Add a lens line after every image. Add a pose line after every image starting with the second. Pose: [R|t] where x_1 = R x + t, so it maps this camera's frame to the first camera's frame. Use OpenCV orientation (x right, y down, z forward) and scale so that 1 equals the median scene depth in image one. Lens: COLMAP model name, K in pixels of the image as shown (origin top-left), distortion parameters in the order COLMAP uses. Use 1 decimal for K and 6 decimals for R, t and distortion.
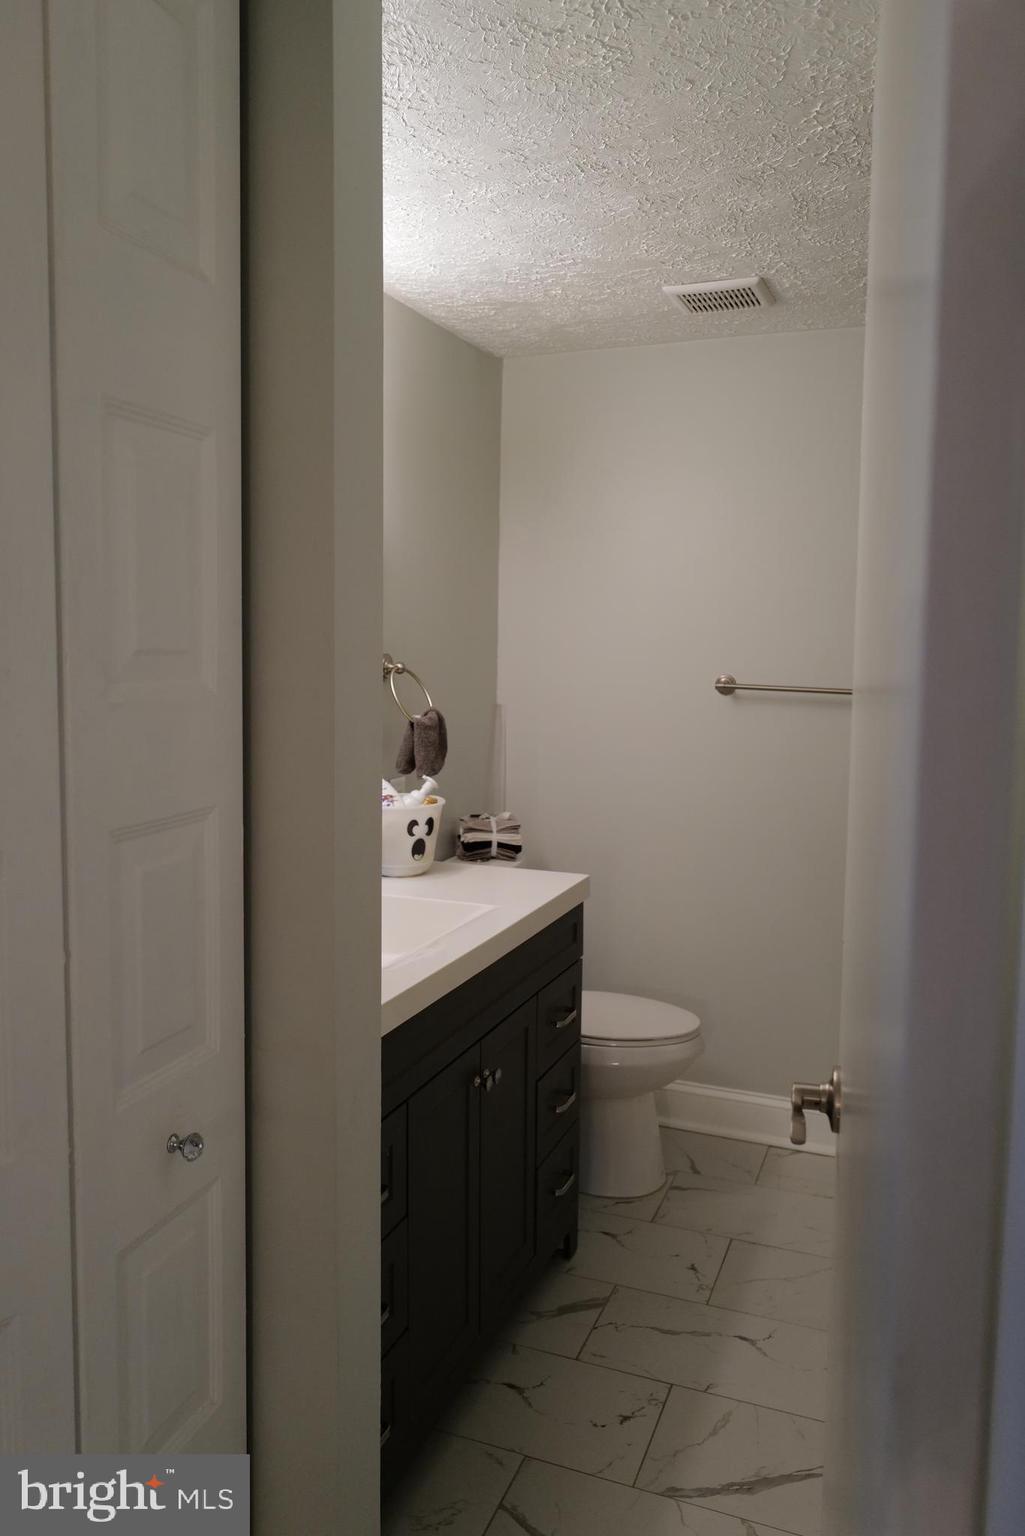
lens RADIAL K [[1142.5, 0, 515.0], [0, 1142.5, 757.2], [0, 0, 1]] dist [-0.007512, -0.000119]
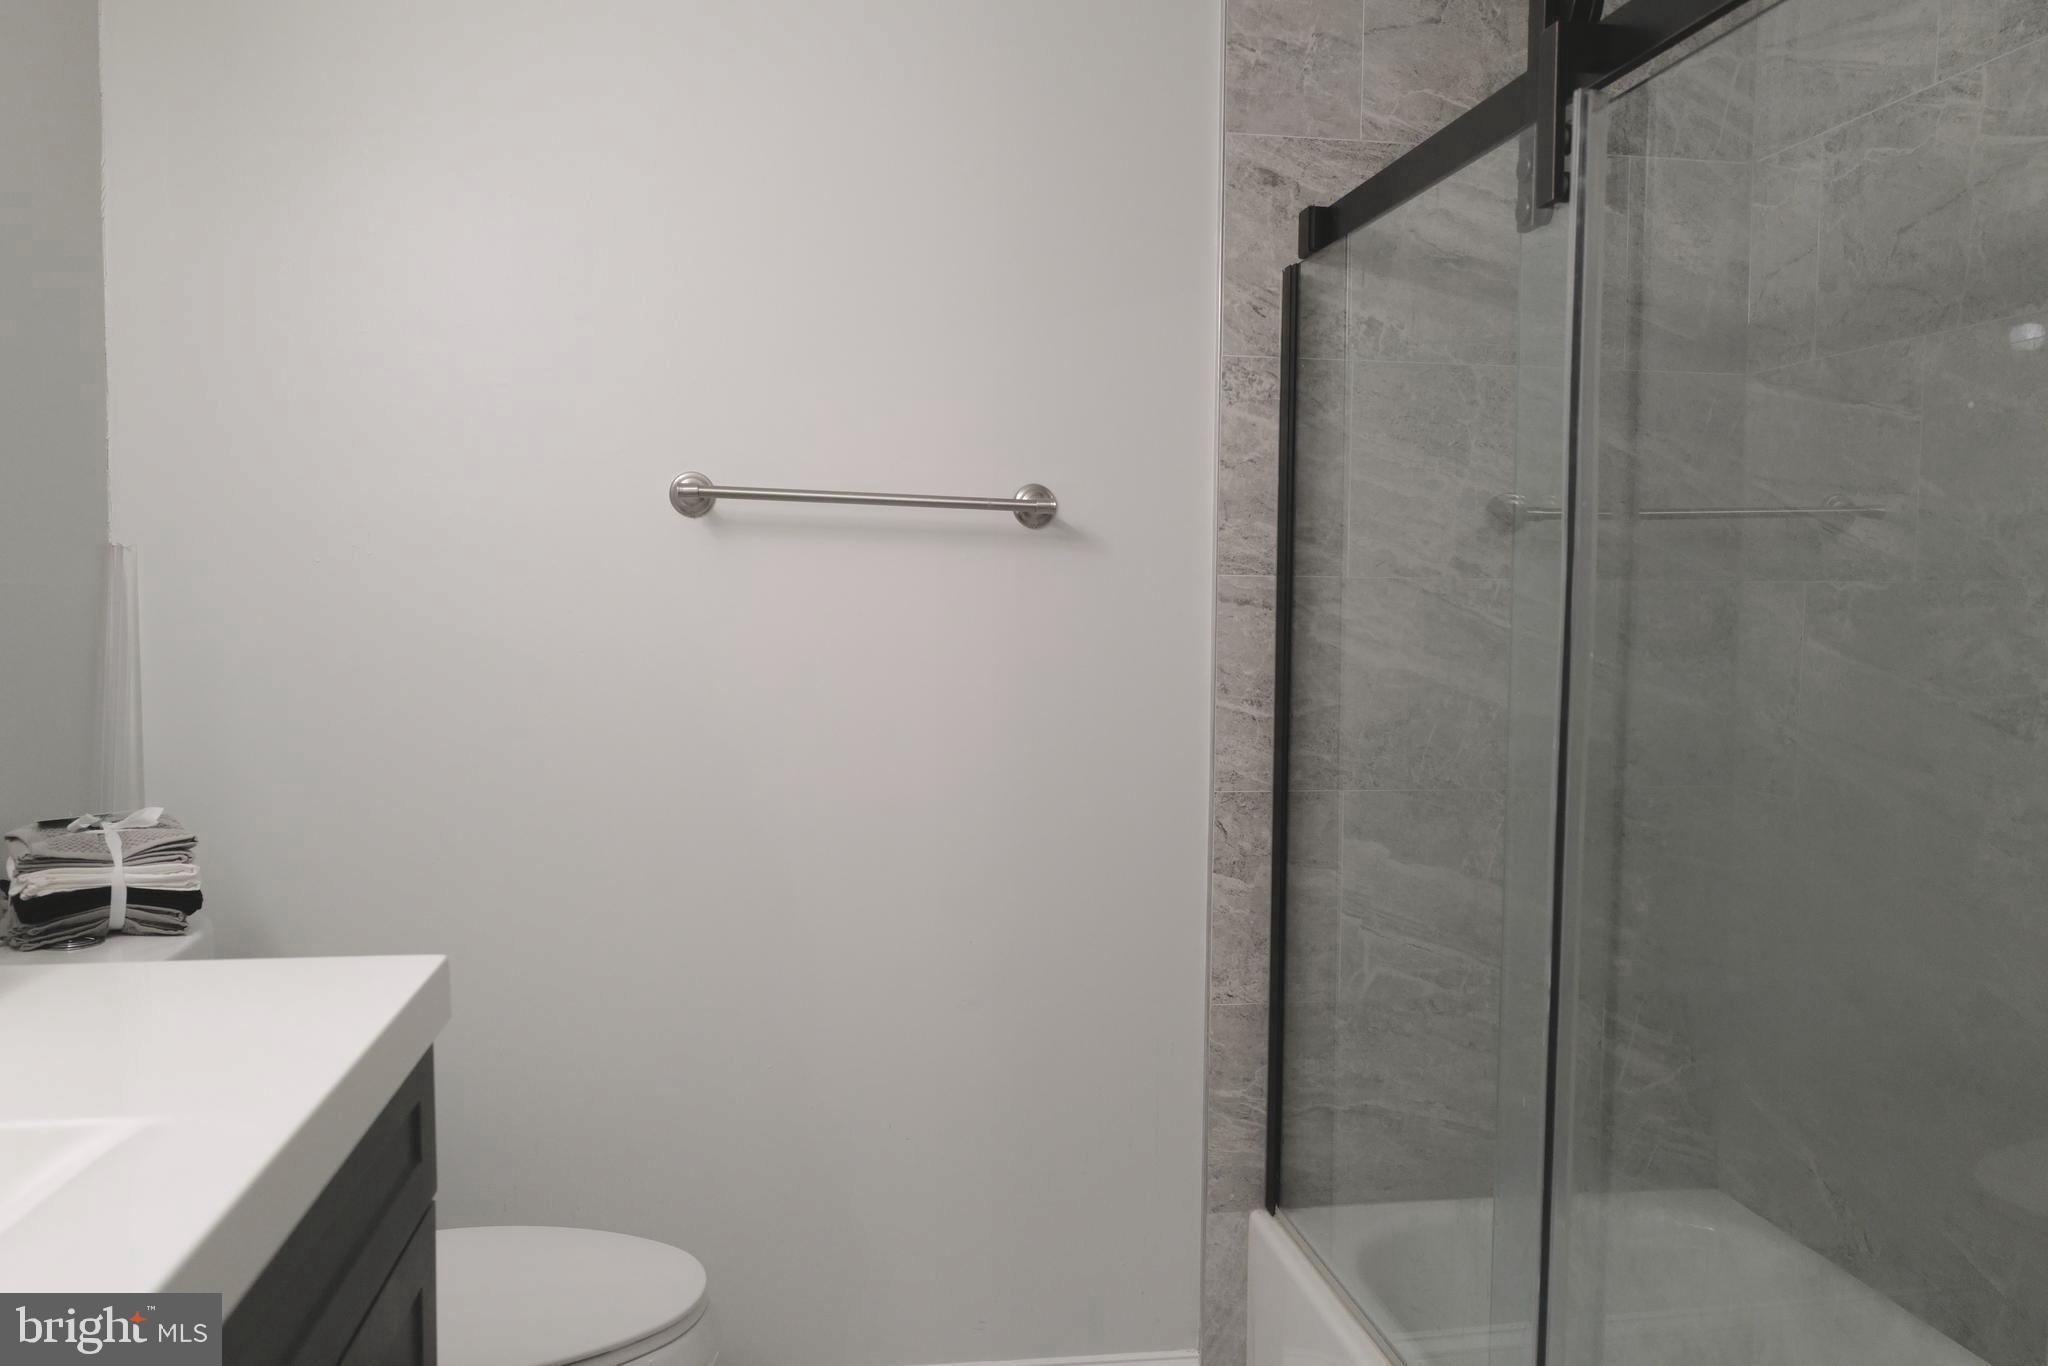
lens RADIAL K [[1523.3, 0, 1024.0], [0, 1523.3, 683.0], [0, 0, 1]] dist [-0.007512, -0.000119]
pose [[0.860886, -0.034657, 0.507617, -0.012891], [0.050181, 0.998597, -0.016925, 0.030465], [-0.506318, 0.040043, 0.861417, 0.424300]]
